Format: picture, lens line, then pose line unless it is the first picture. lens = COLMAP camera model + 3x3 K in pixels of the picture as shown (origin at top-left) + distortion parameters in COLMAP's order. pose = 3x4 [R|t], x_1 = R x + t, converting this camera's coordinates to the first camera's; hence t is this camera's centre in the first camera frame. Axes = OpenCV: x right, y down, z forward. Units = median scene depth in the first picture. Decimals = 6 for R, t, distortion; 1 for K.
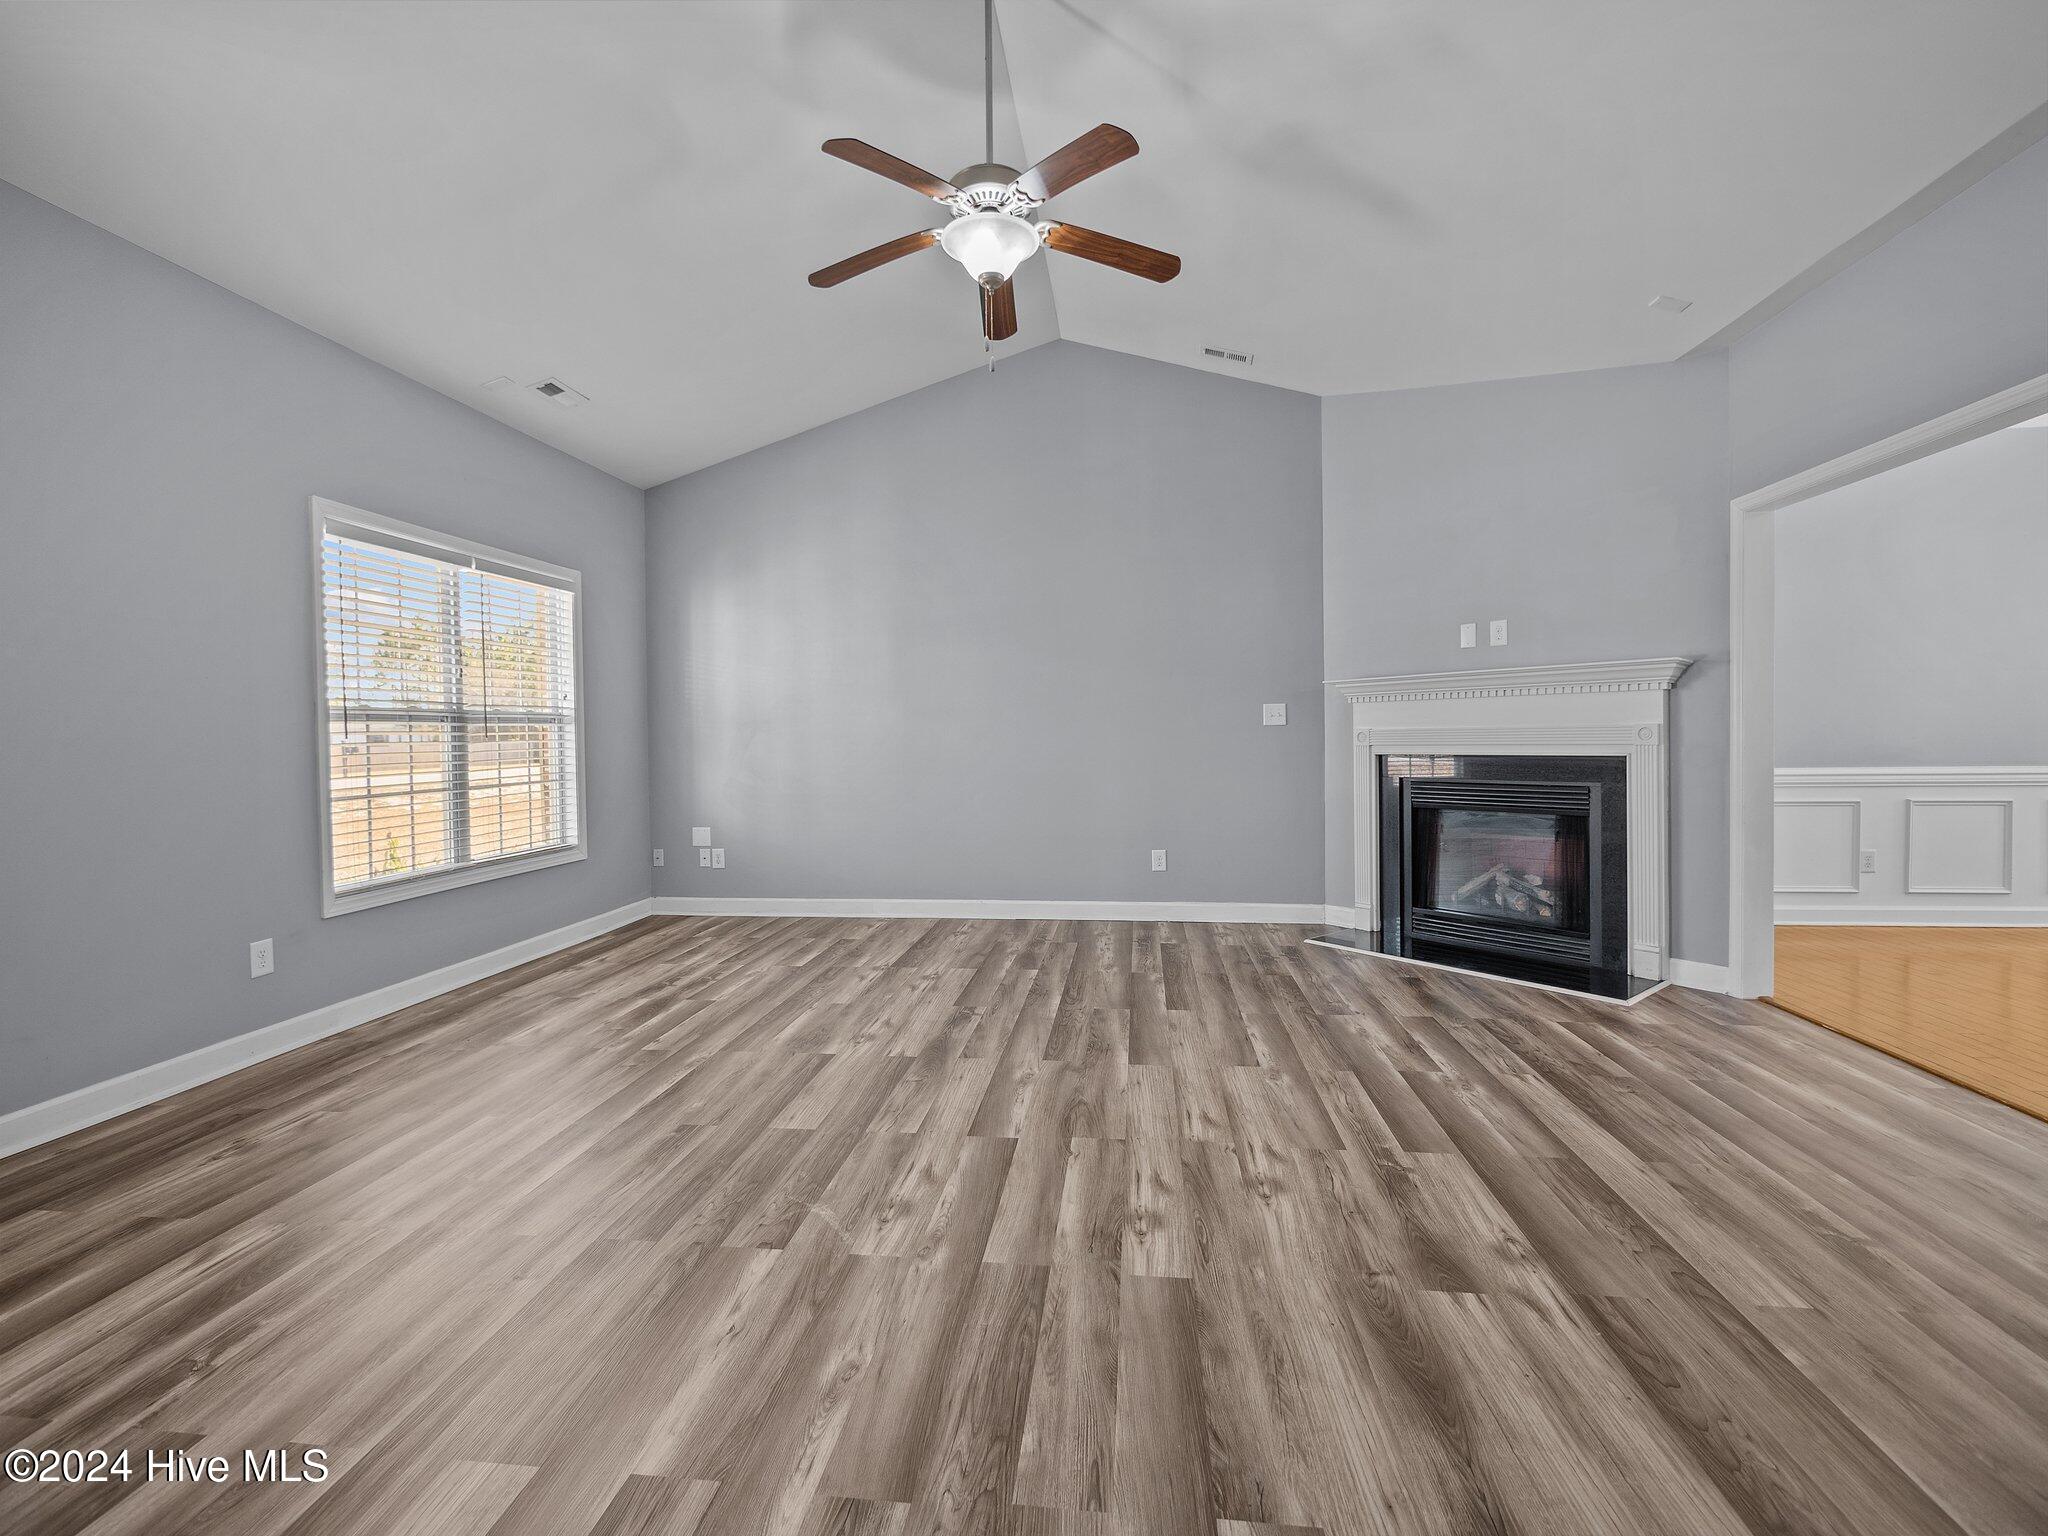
lens RADIAL K [[820.1, 0, 1024.0], [0, 820.1, 768.0], [0, 0, 1]] dist [-0.003003, 0.000272]
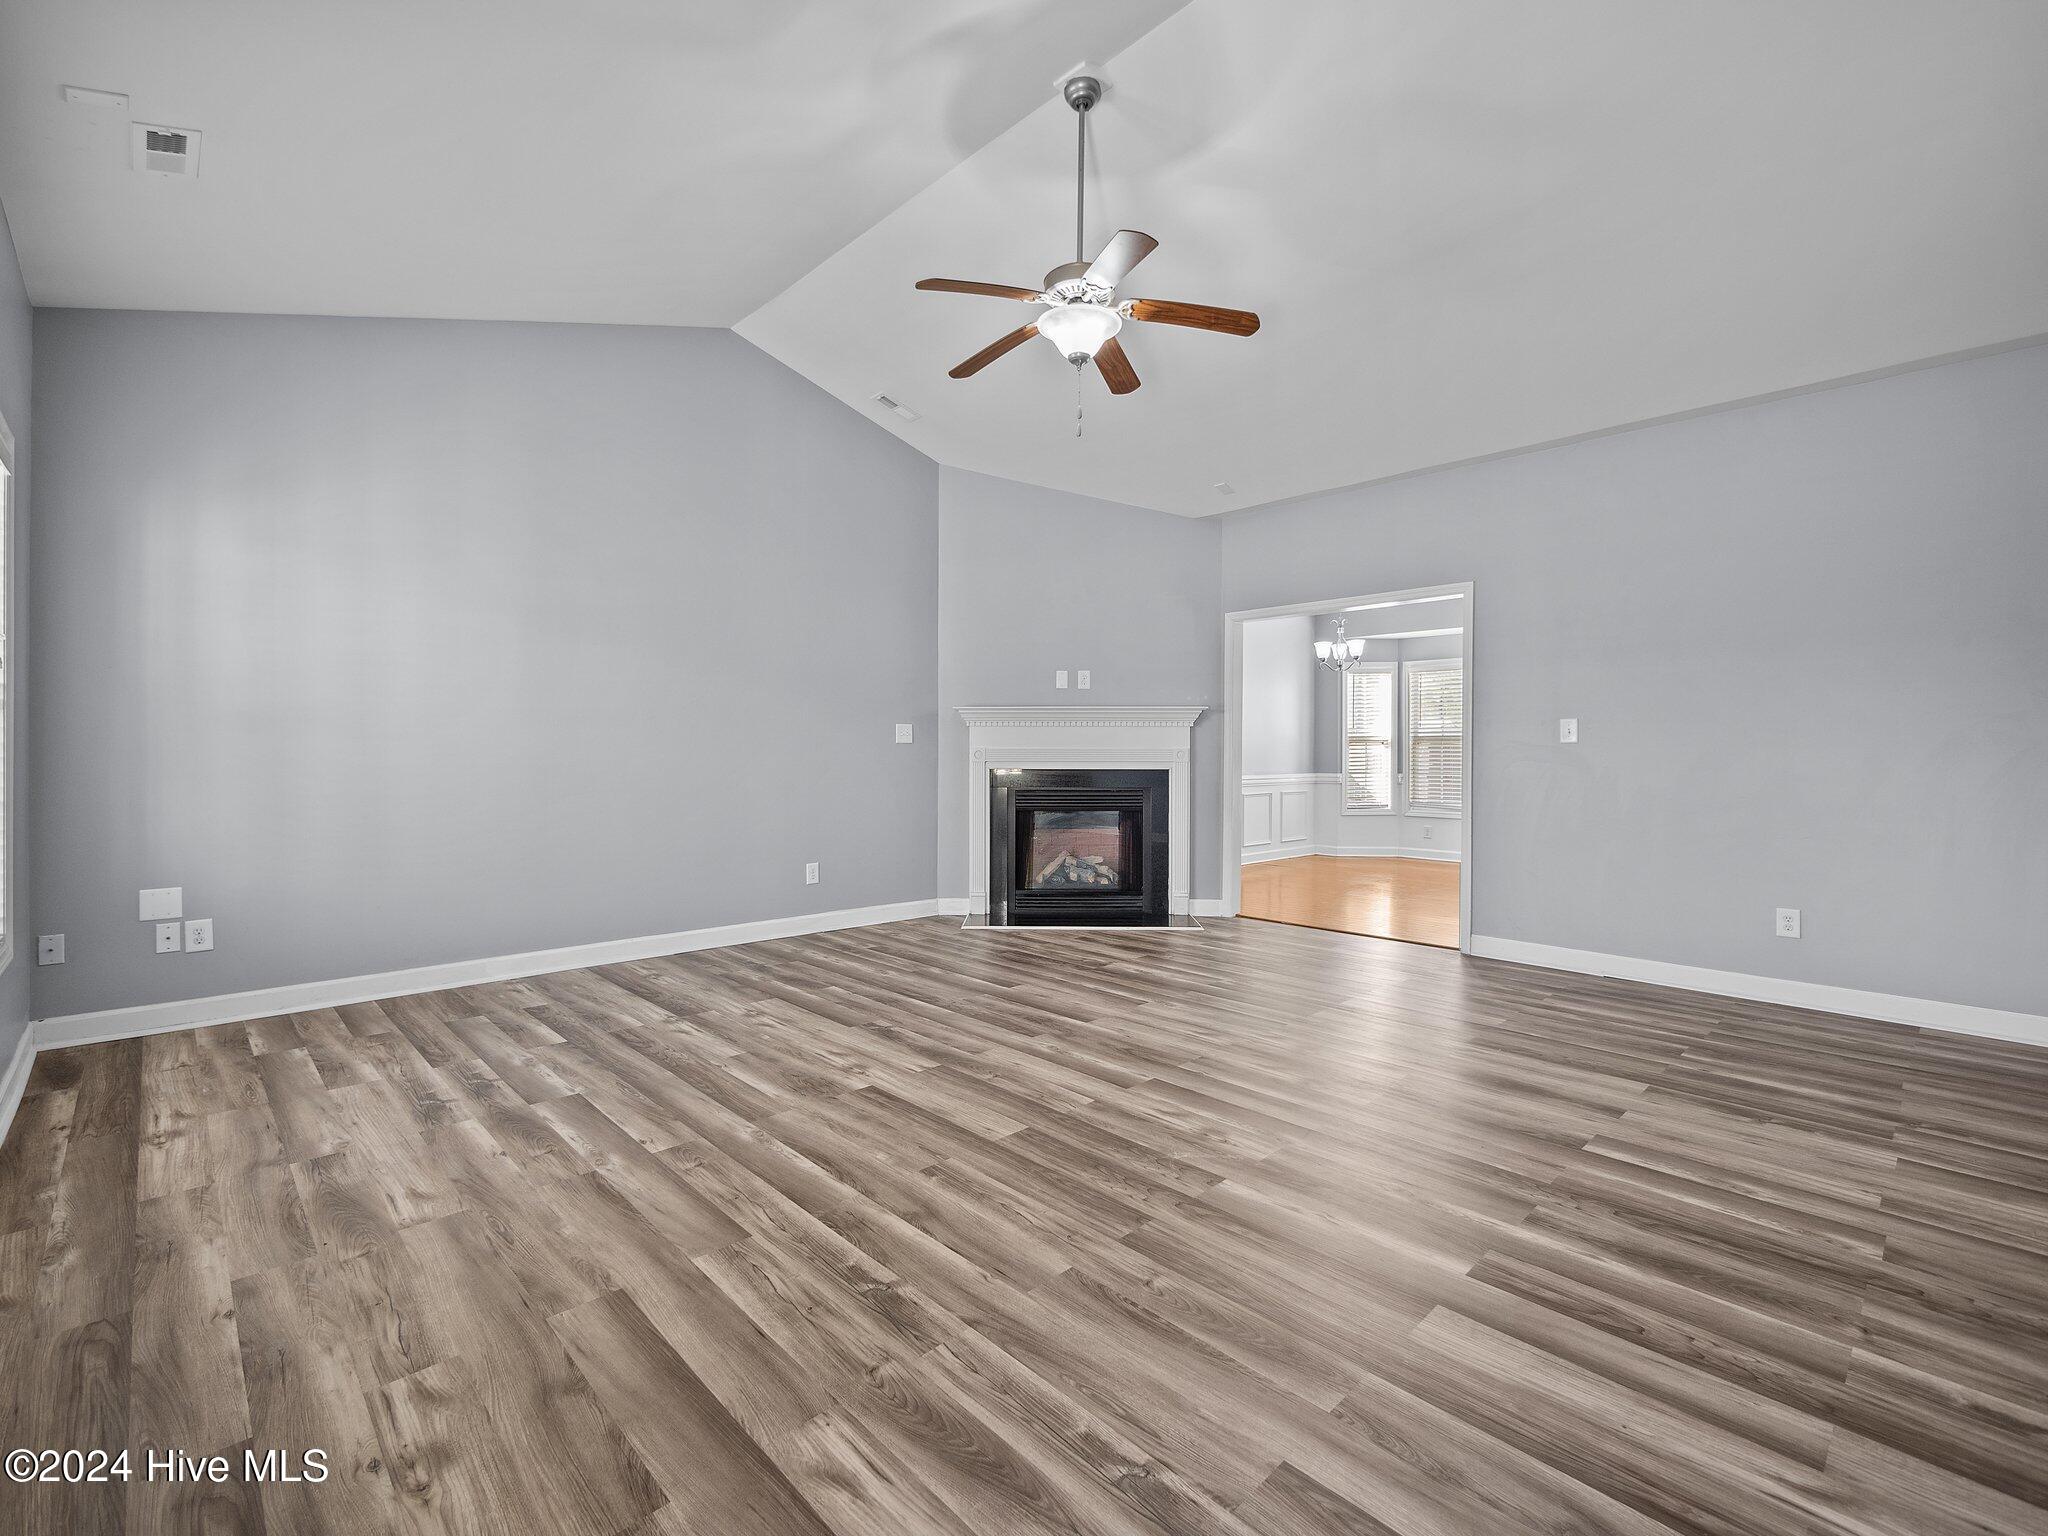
lens RADIAL K [[820.1, 0, 1024.0], [0, 820.1, 768.0], [0, 0, 1]] dist [-0.003003, 0.000272]
pose [[0.687587, 0.000708, 0.726101, -0.575675], [0.015158, 0.999768, -0.015329, 0.002661], [-0.725943, 0.021546, 0.687417, 0.162442]]
